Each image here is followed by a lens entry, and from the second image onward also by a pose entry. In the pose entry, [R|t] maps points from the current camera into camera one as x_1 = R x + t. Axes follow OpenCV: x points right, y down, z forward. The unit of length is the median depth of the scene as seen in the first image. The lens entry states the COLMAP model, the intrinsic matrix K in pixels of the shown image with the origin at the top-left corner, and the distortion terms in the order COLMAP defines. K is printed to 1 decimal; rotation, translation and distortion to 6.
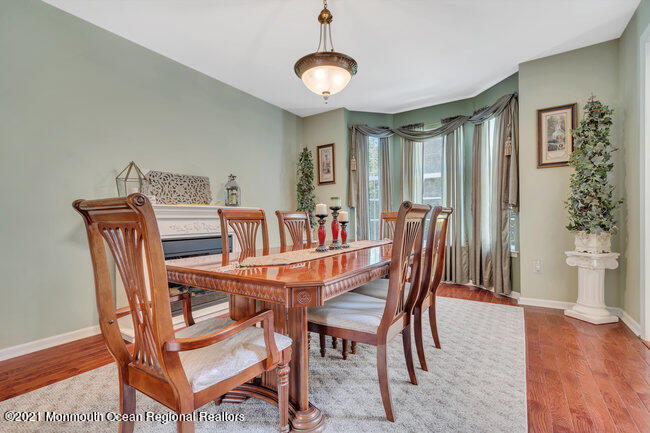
lens RADIAL K [[292.0, 0, 328.5], [0, 292.0, 215.9], [0, 0, 1]] dist [0.000375, -0.000409]
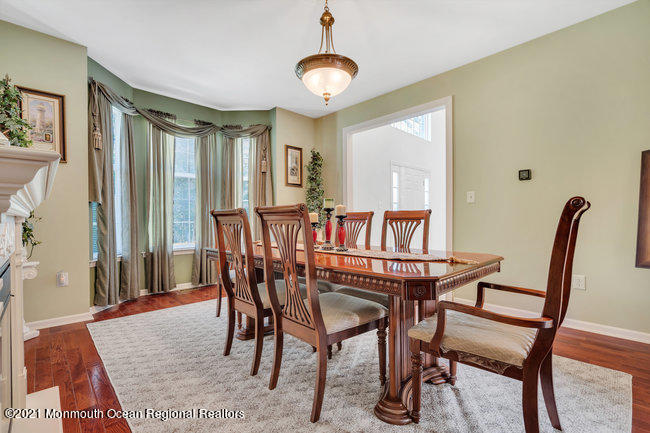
lens RADIAL K [[292.0, 0, 328.3], [0, 292.0, 221.0], [0, 0, 1]] dist [0.000375, -0.000409]
pose [[0.233491, 0.002987, 0.972354, -0.562328], [-0.005571, 0.999983, -0.001734, 0.009160], [-0.972343, -0.005012, 0.233503, 0.417345]]
